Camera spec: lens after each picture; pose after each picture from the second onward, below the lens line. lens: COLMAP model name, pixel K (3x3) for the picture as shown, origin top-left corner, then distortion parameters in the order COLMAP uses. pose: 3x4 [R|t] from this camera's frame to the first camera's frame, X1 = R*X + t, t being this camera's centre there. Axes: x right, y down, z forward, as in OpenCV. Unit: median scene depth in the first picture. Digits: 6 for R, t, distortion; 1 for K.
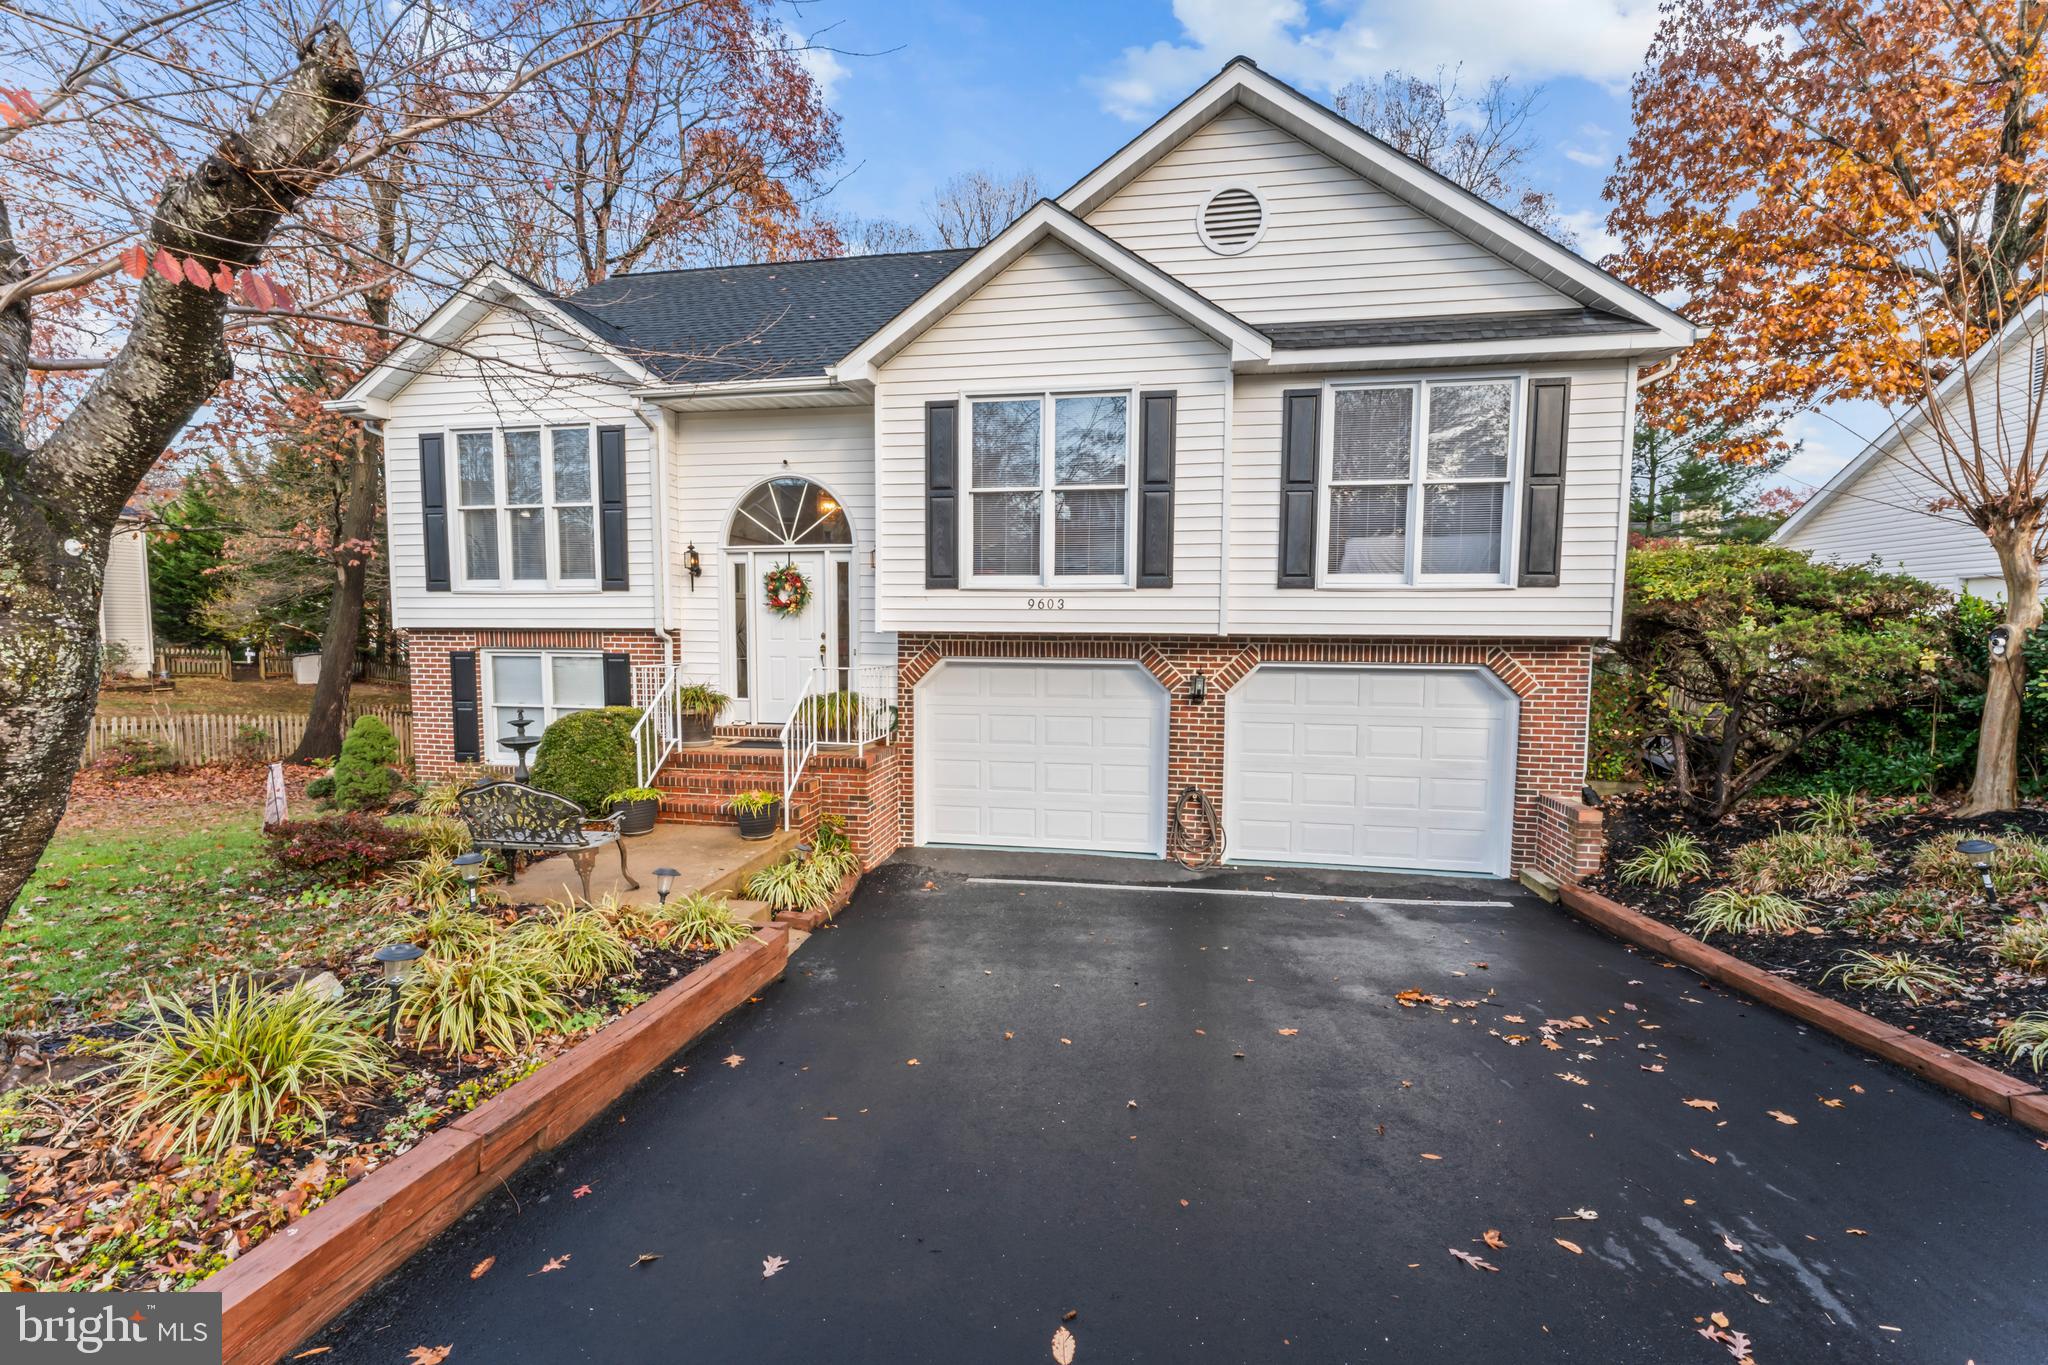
lens RADIAL K [[848.1, 0, 1016.4], [0, 848.1, 682.2], [0, 0, 1]] dist [0.000952, -0.000660]
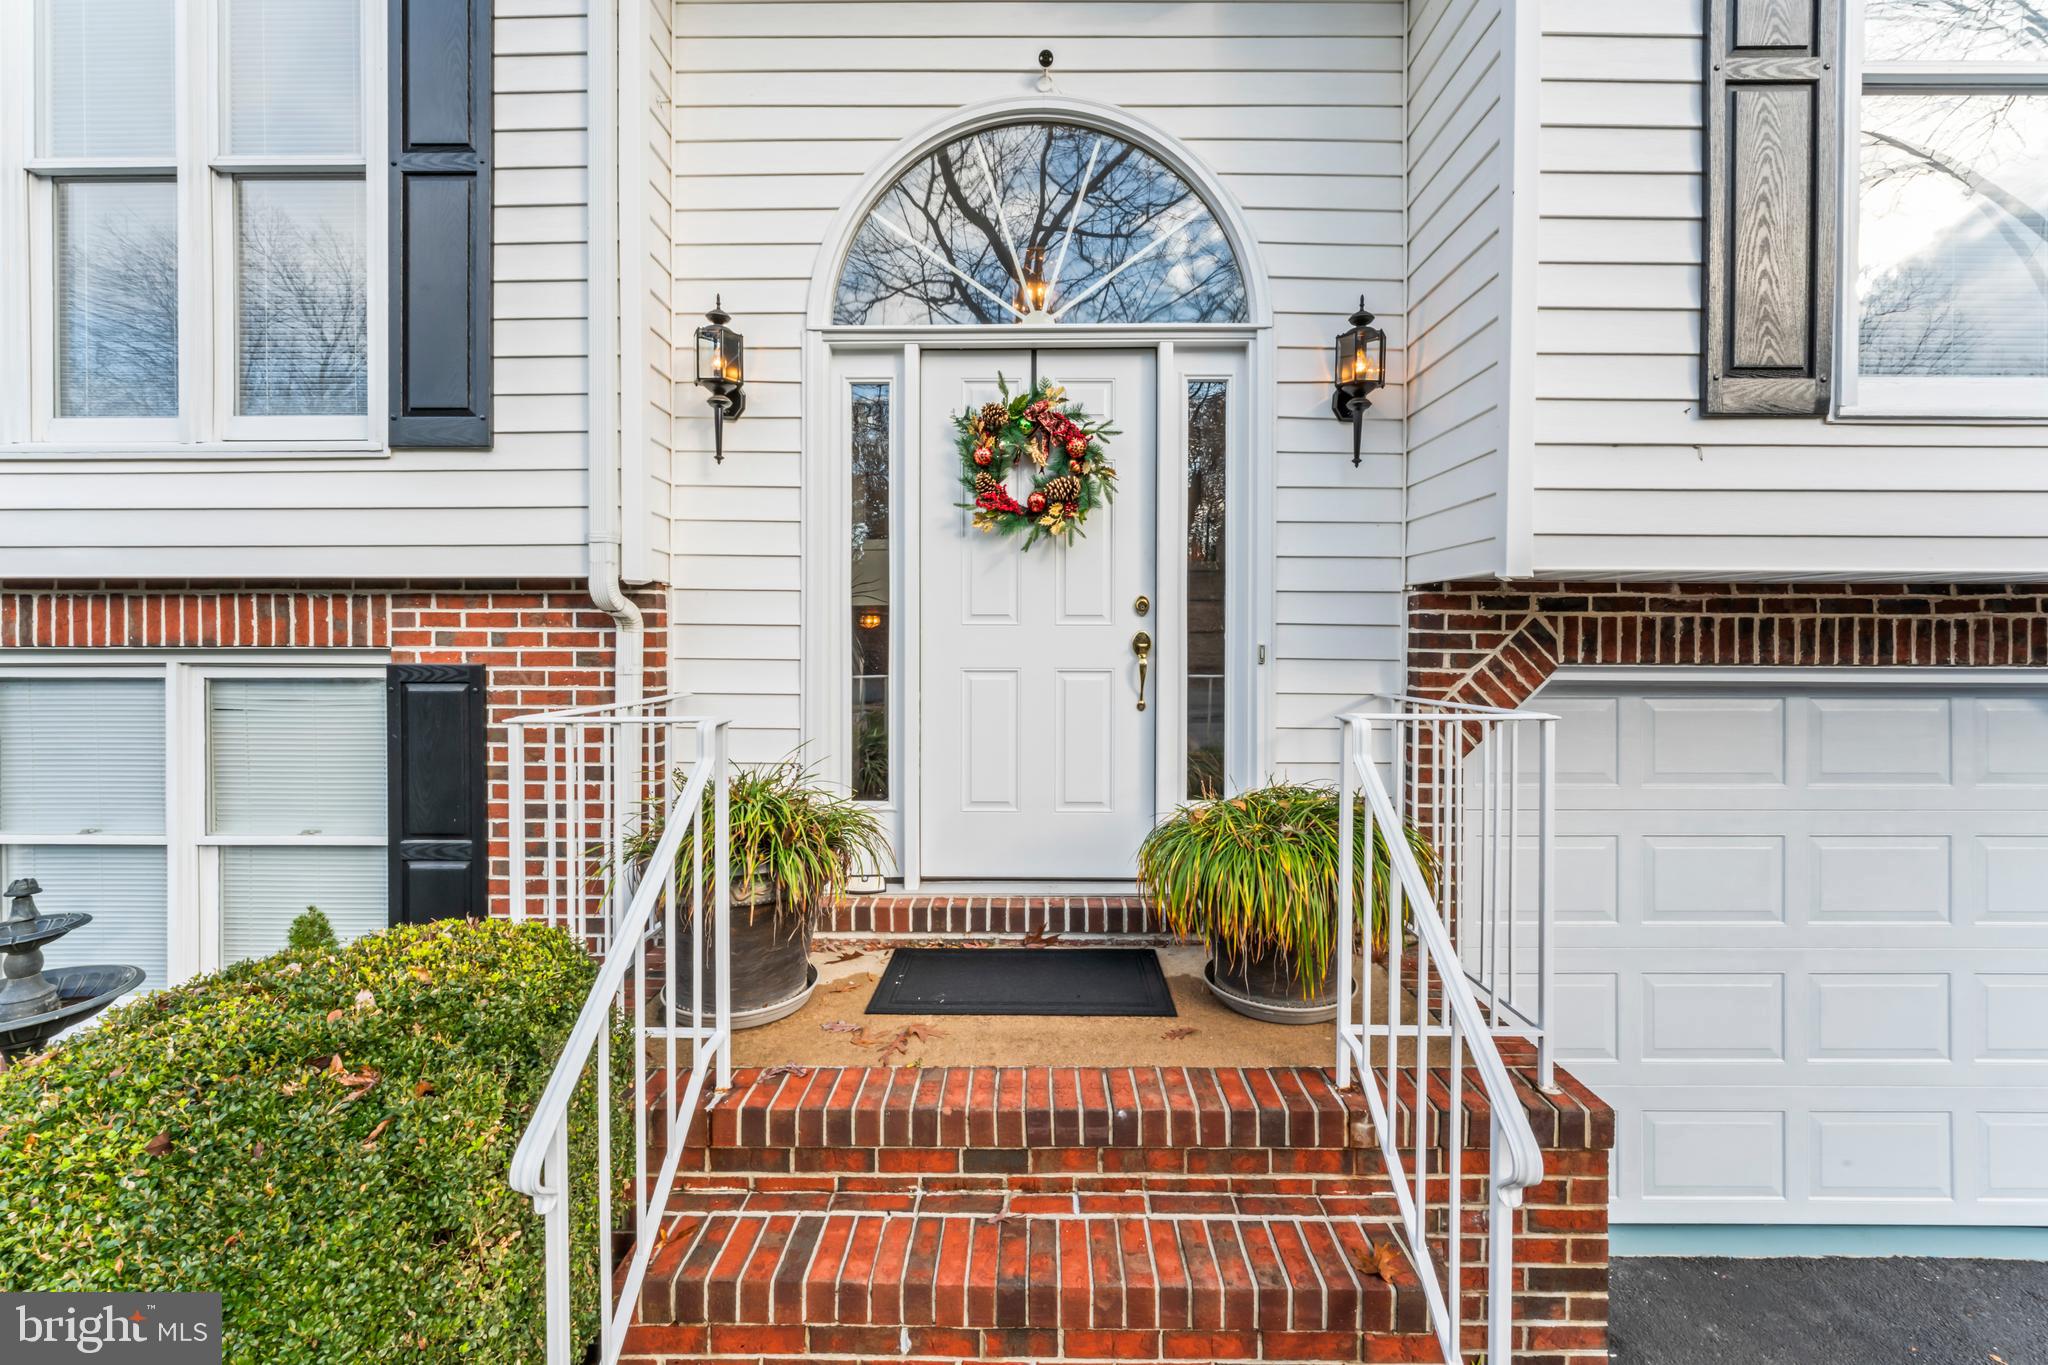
lens RADIAL K [[848.1, 0, 1055.7], [0, 848.1, 647.0], [0, 0, 1]] dist [0.000952, -0.000660]
pose [[0.984224, -0.004907, 0.176861, -0.343371], [0.016685, 0.997735, -0.065171, -0.018914], [-0.176140, 0.067094, 0.982076, 0.738530]]
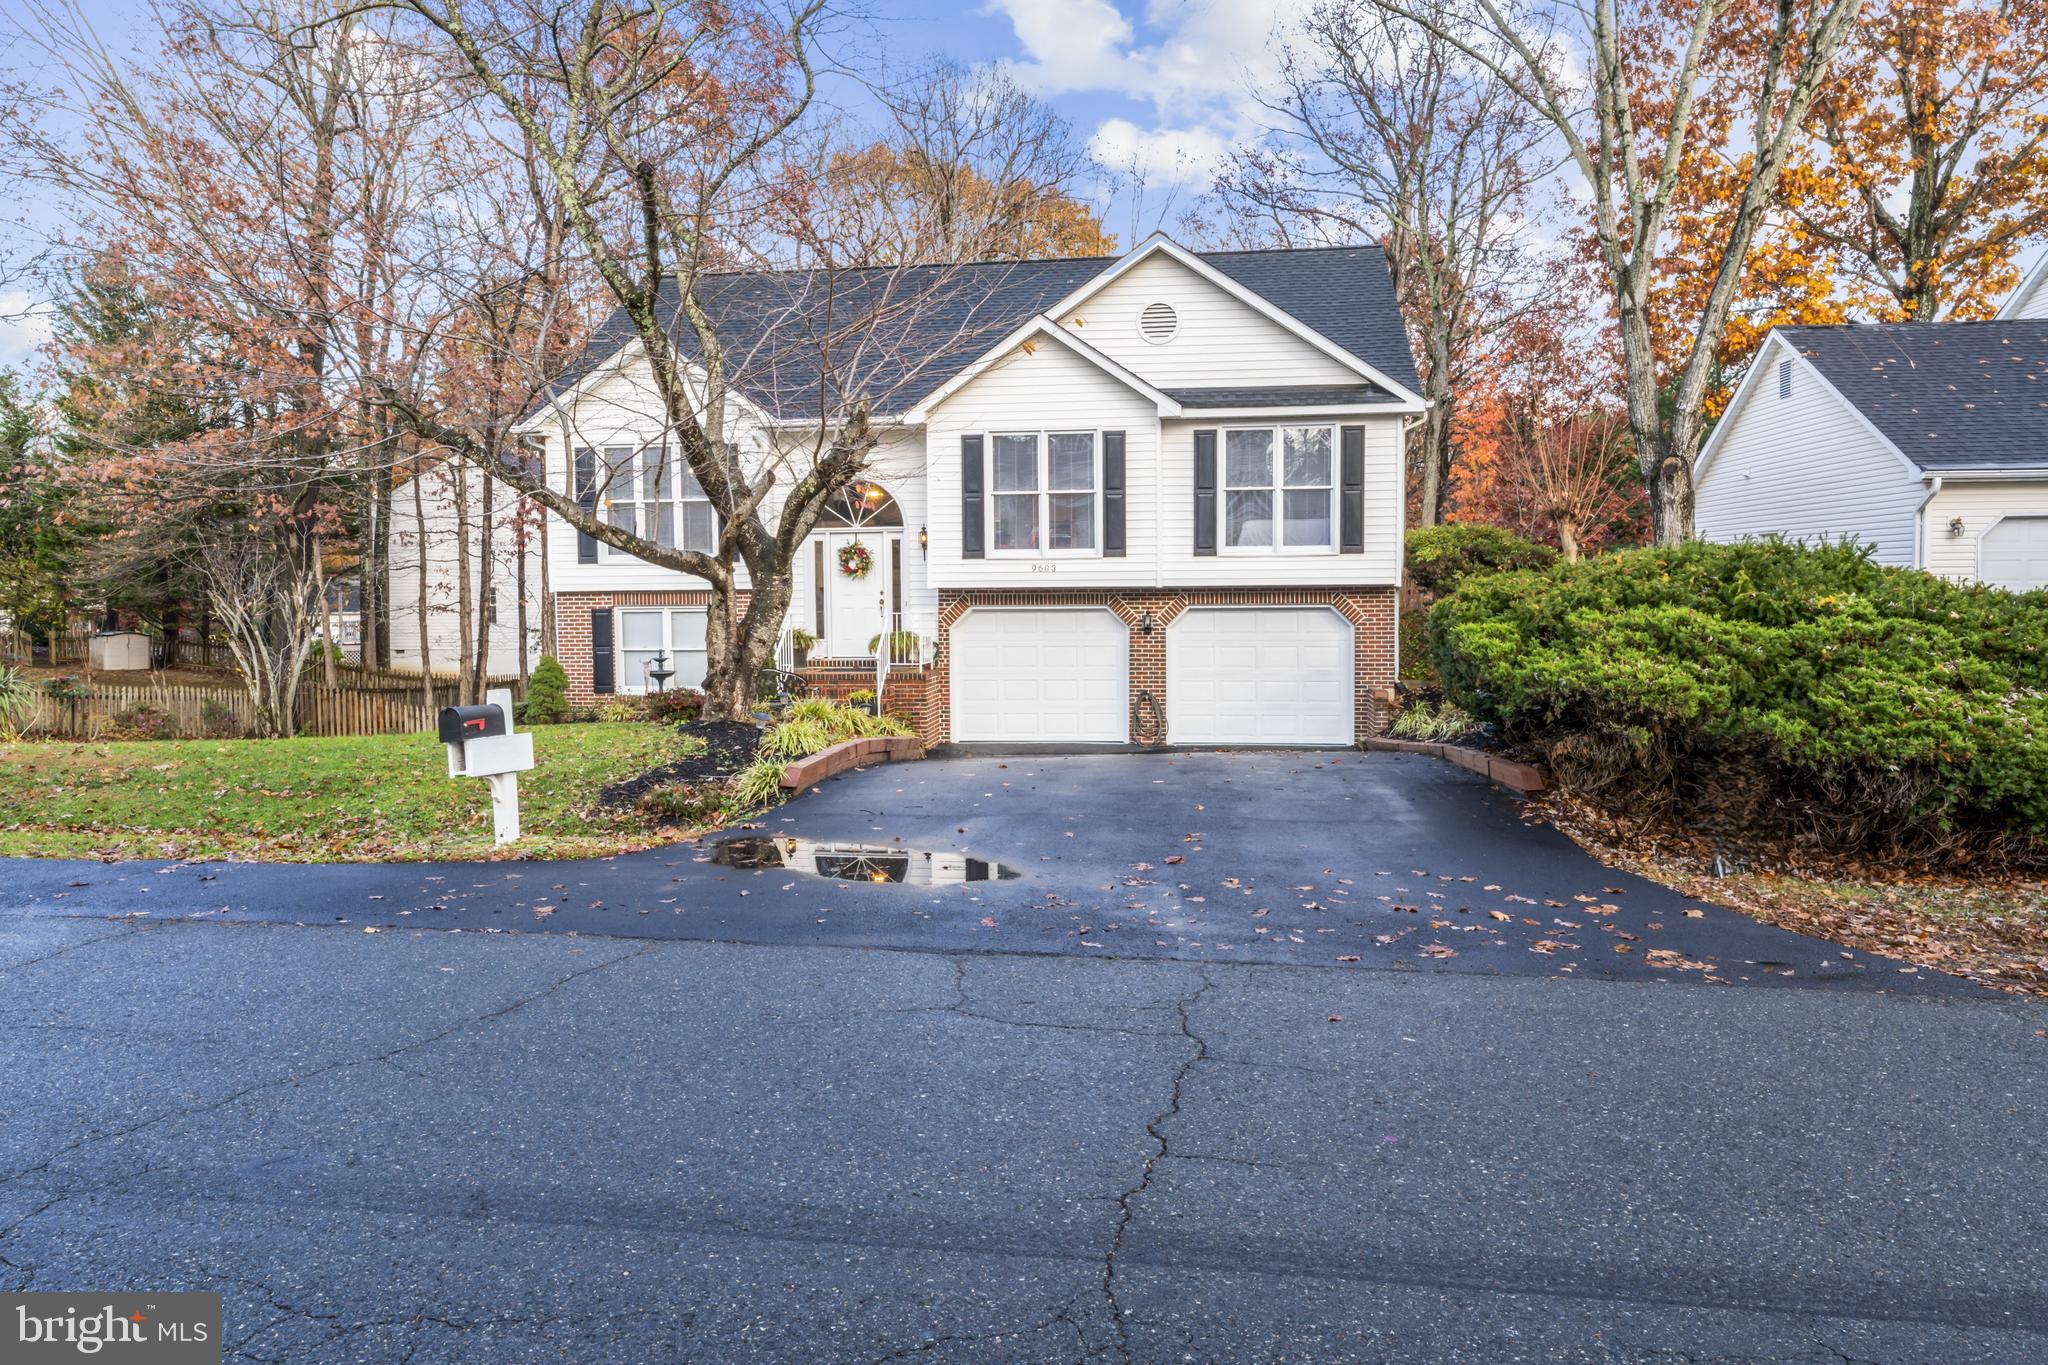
lens RADIAL K [[1407.7, 0, 1023.2], [0, 1407.7, 684.8], [0, 0, 1]] dist [0.003317, 0.000125]
pose [[0.999157, -0.017992, 0.036911, -0.091651], [0.017880, 0.999834, 0.003371, 0.099372], [-0.036965, -0.002708, 0.999313, -1.404341]]
